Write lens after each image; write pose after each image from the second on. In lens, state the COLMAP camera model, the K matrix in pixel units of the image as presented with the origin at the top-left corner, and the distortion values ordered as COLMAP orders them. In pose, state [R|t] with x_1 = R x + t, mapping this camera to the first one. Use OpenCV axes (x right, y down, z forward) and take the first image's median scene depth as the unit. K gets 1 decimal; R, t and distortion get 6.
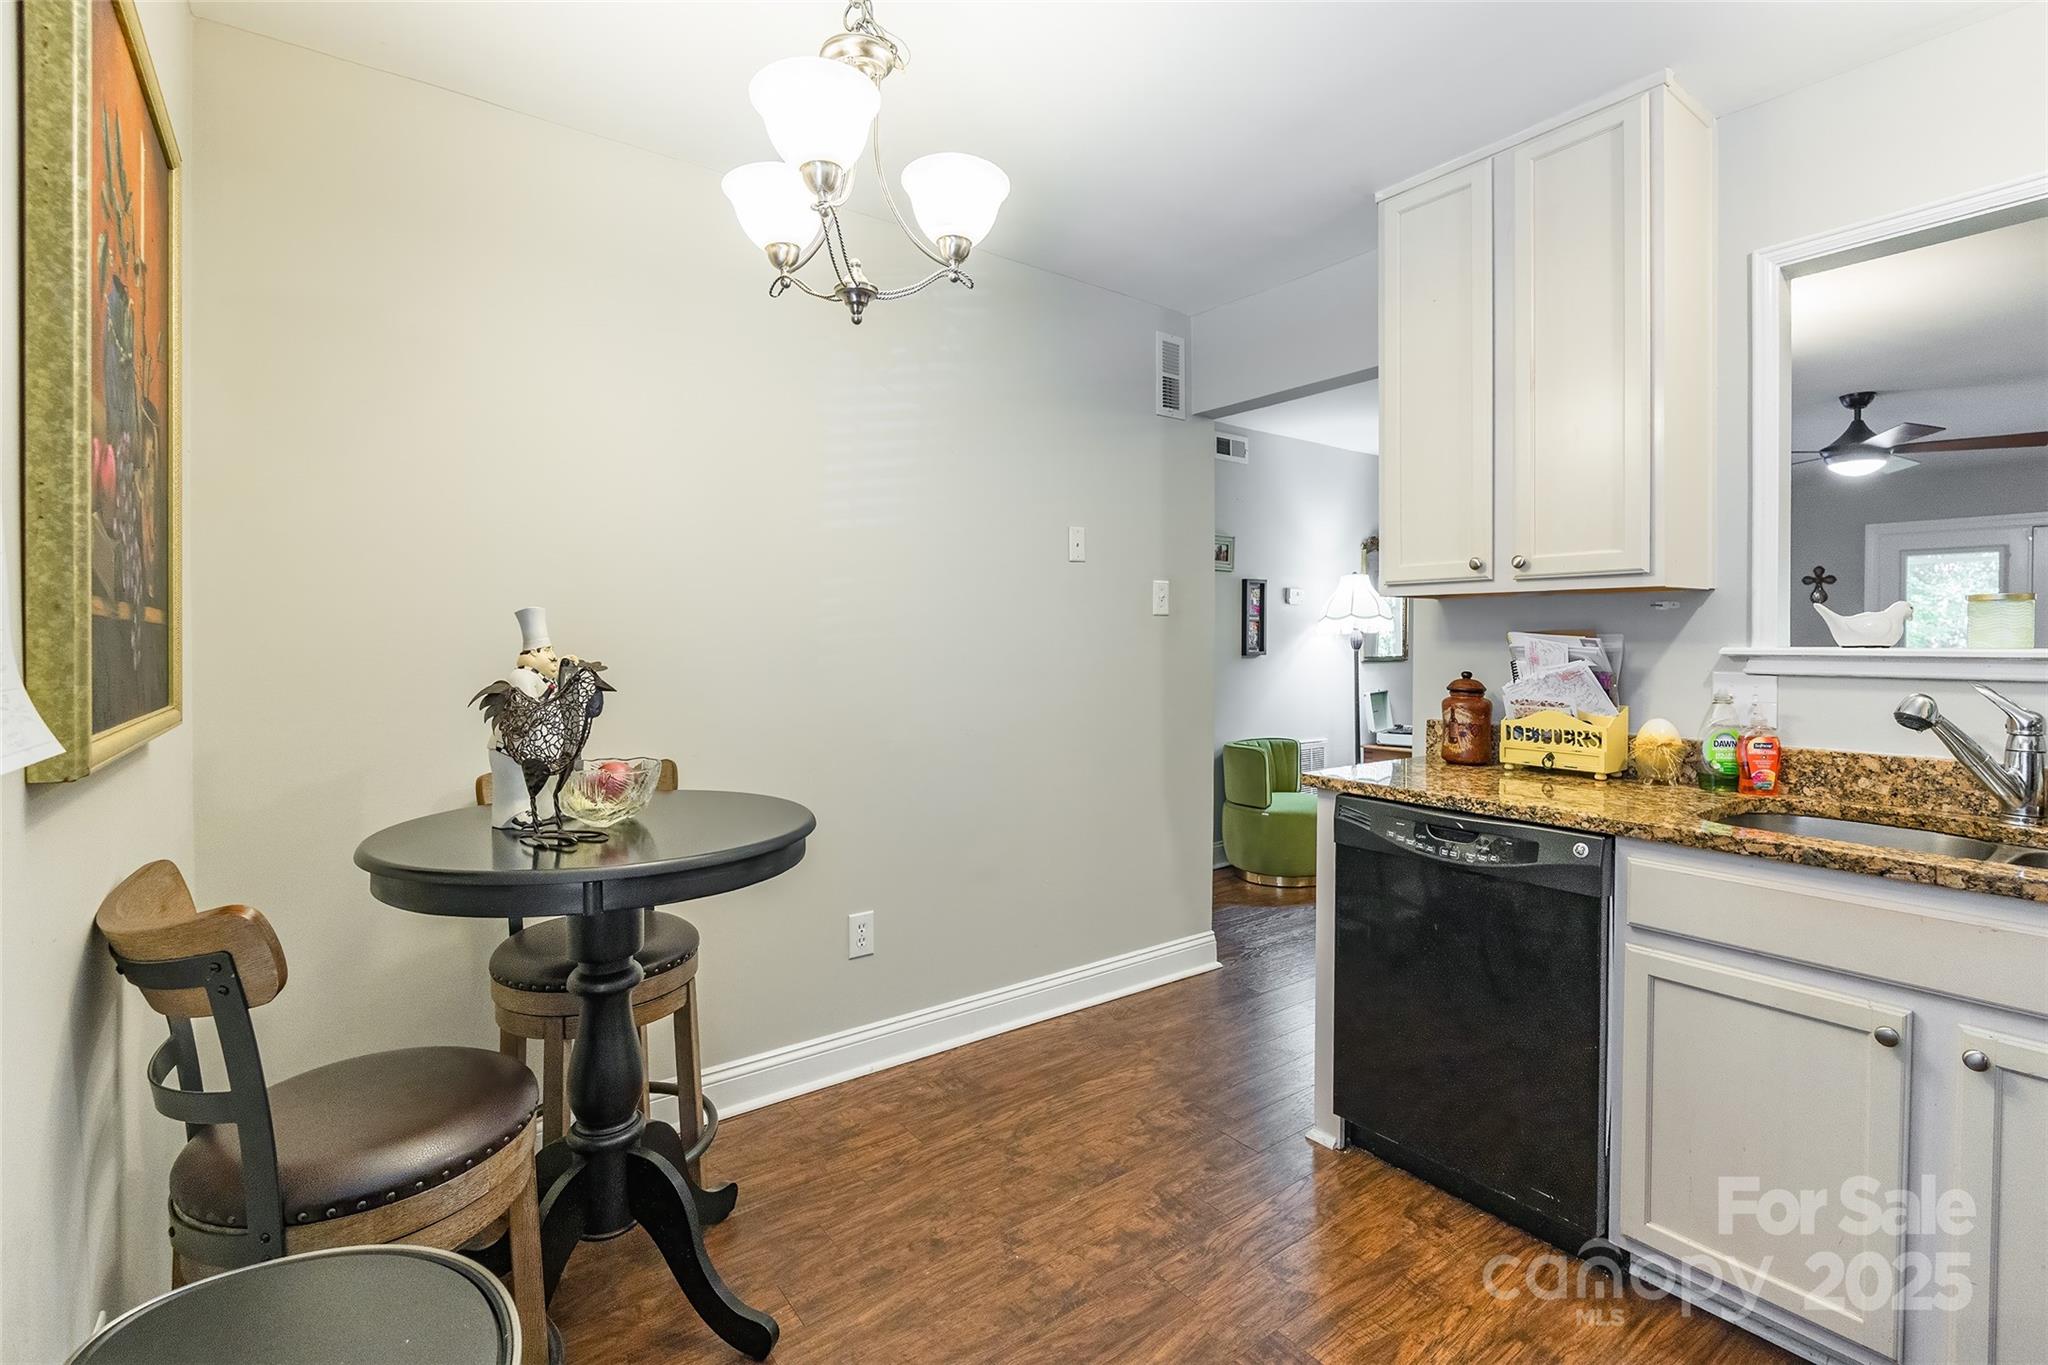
lens RADIAL K [[921.5, 0, 1011.6], [0, 921.5, 647.0], [0, 0, 1]] dist [-0.005660, 0.000122]
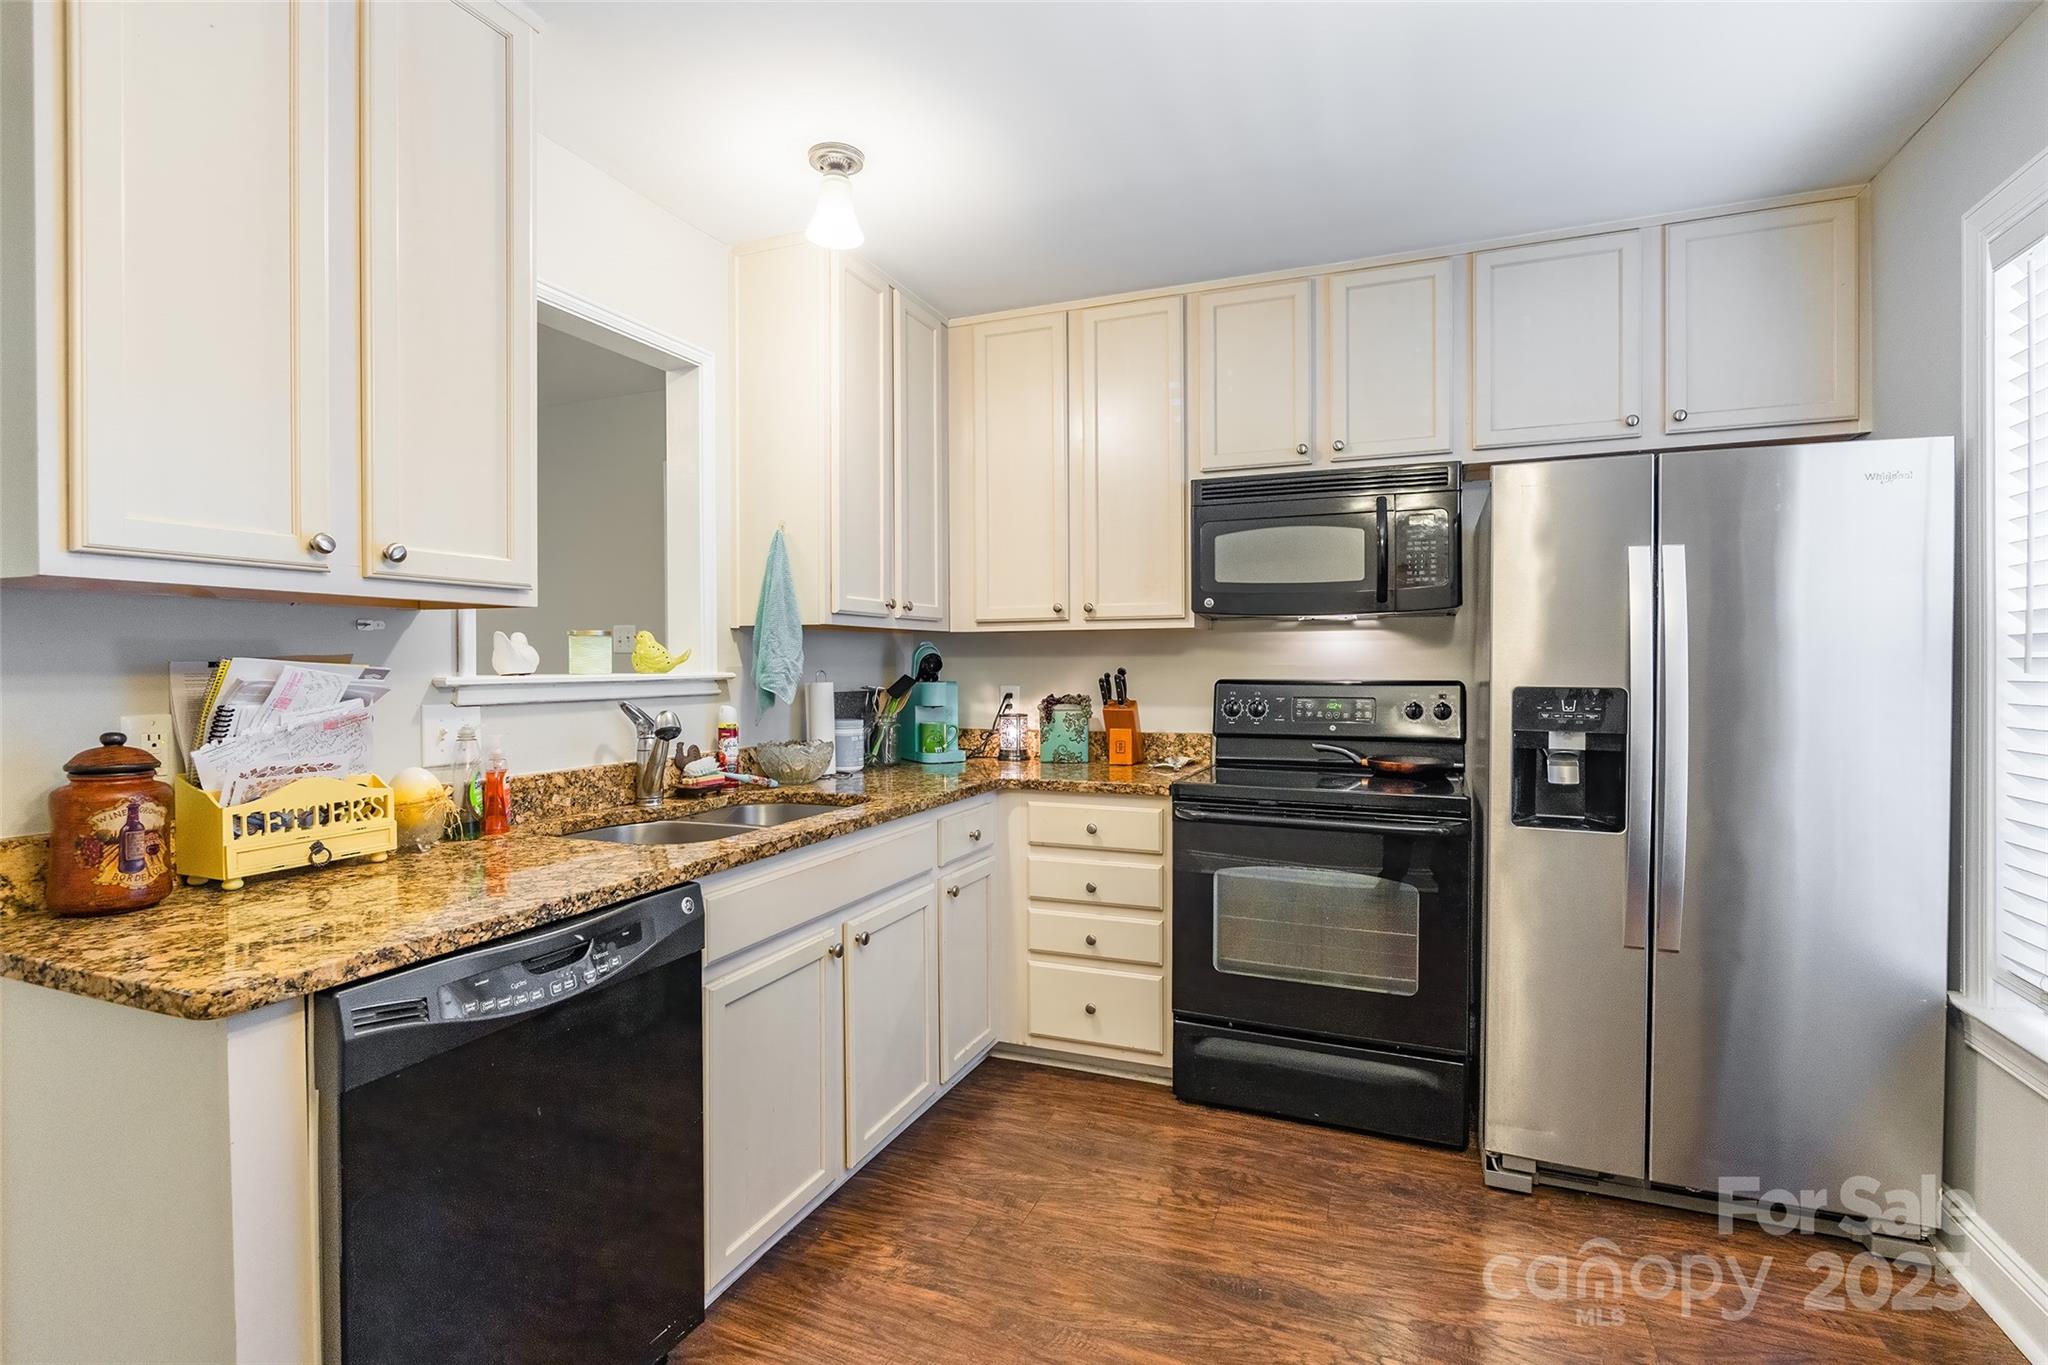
lens RADIAL K [[921.5, 0, 1012.6], [0, 921.5, 666.6], [0, 0, 1]] dist [-0.005660, 0.000122]
pose [[-0.530446, -0.004057, 0.847709, -0.259997], [0.007083, 0.999932, 0.009217, -0.014032], [-0.847689, 0.010894, -0.530381, 1.027813]]
